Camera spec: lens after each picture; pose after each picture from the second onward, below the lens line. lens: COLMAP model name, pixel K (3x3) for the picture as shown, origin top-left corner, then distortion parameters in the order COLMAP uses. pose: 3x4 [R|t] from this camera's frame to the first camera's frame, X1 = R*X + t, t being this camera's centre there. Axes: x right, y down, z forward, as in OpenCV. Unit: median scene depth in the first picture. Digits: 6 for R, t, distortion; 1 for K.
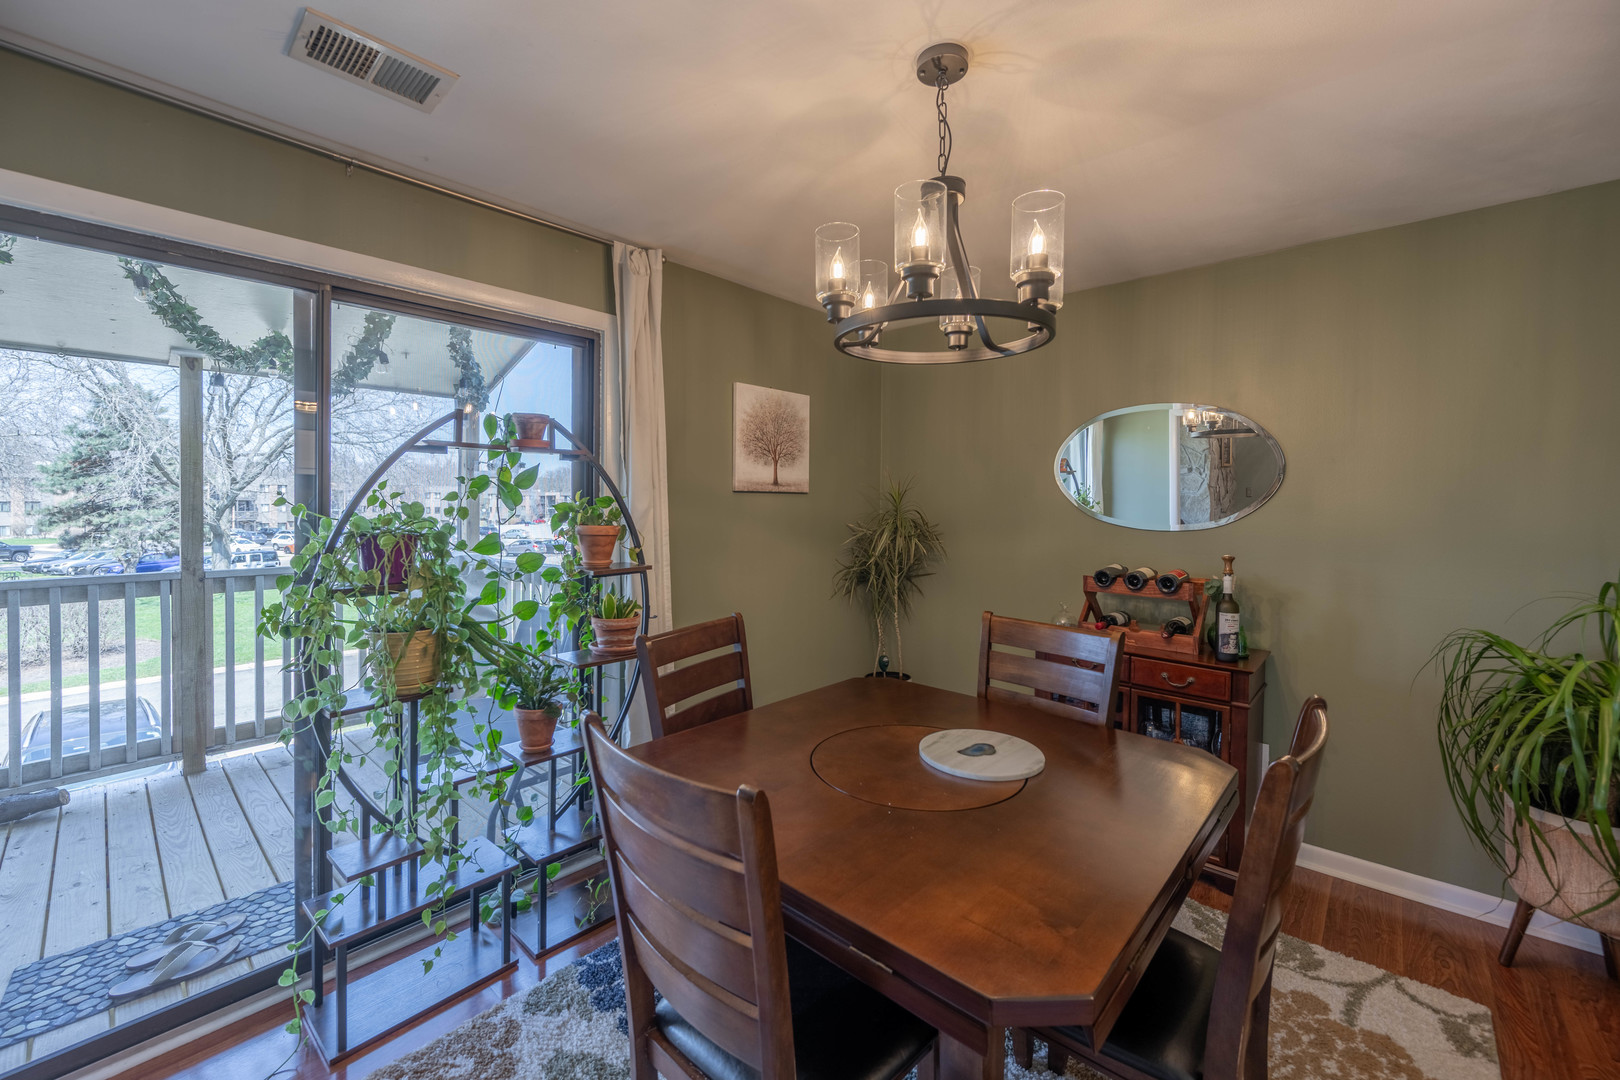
lens RADIAL K [[660.3, 0, 810.5], [0, 660.3, 506.8], [0, 0, 1]] dist [-0.004068, -0.000226]
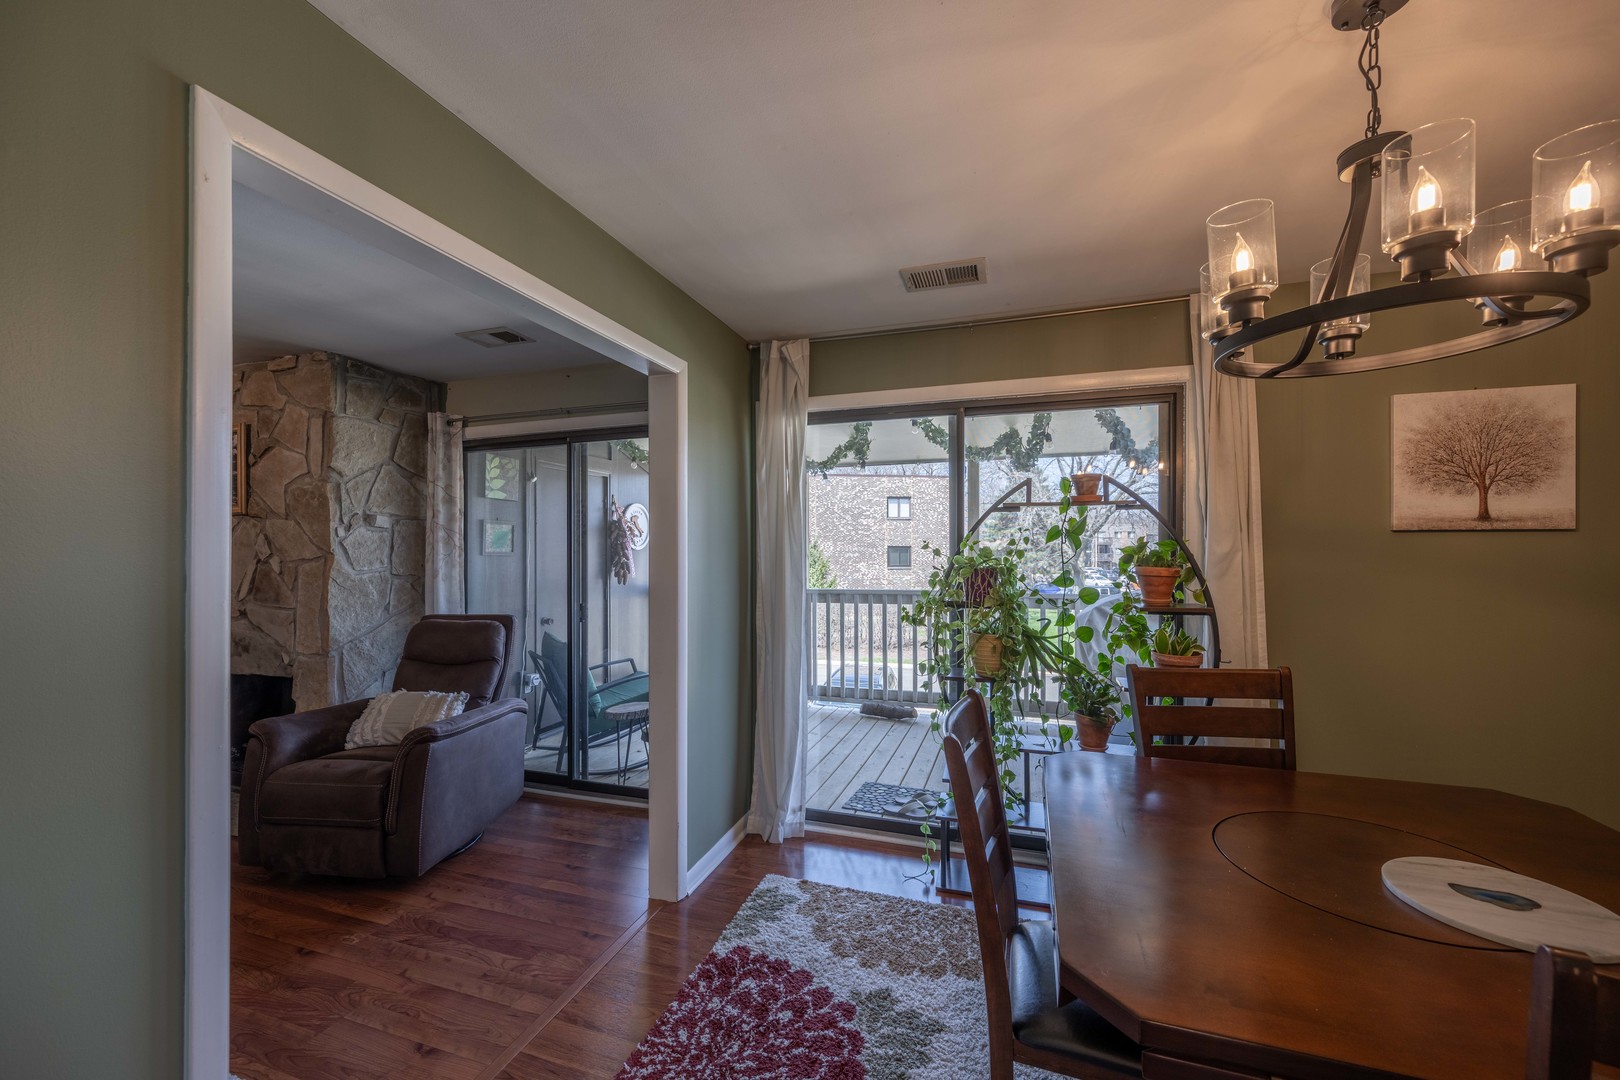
lens RADIAL K [[647.7, 0, 805.2], [0, 647.7, 546.8], [0, 0, 1]] dist [-0.001088, -0.000105]
pose [[0.395452, -0.003939, -0.918478, 0.459743], [-0.000387, 0.999990, -0.004455, -0.000039], [0.918486, 0.002117, 0.395447, 0.043072]]
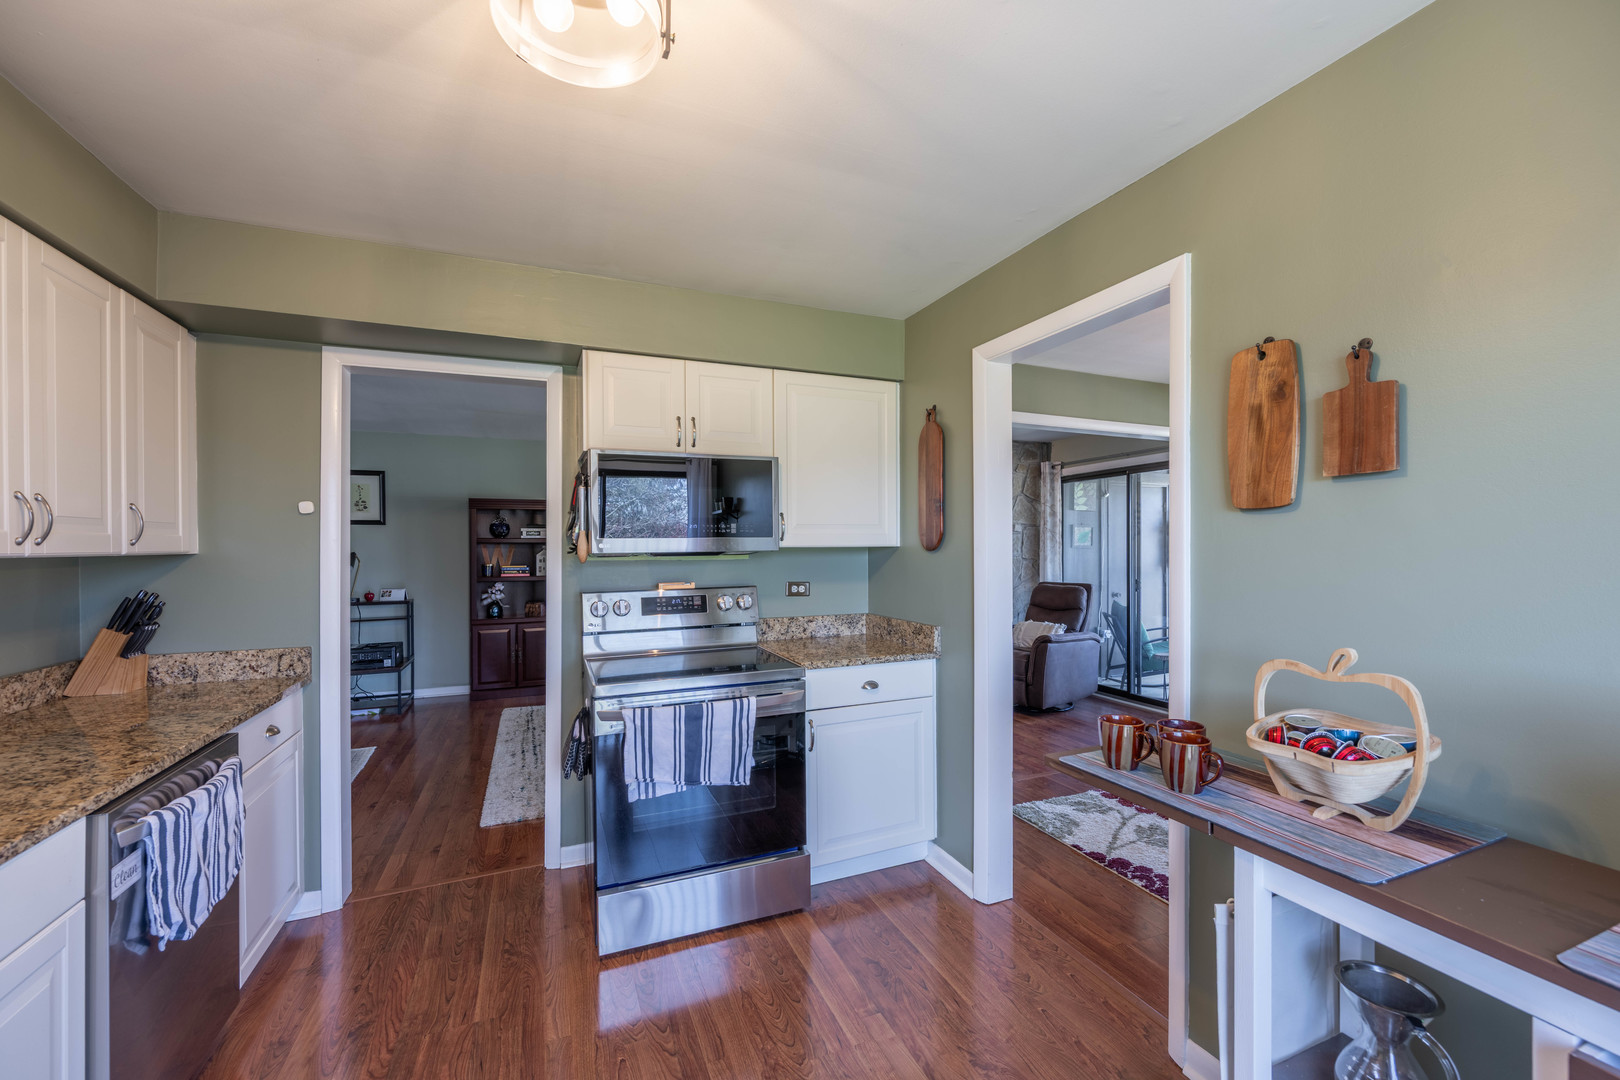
lens RADIAL K [[647.7, 0, 805.2], [0, 647.7, 546.8], [0, 0, 1]] dist [-0.001088, -0.000105]
pose [[-0.425100, 0.001580, -0.905145, 1.337154], [-0.000338, 0.999998, 0.001905, 0.006024], [0.905146, 0.001116, -0.425099, 0.070635]]
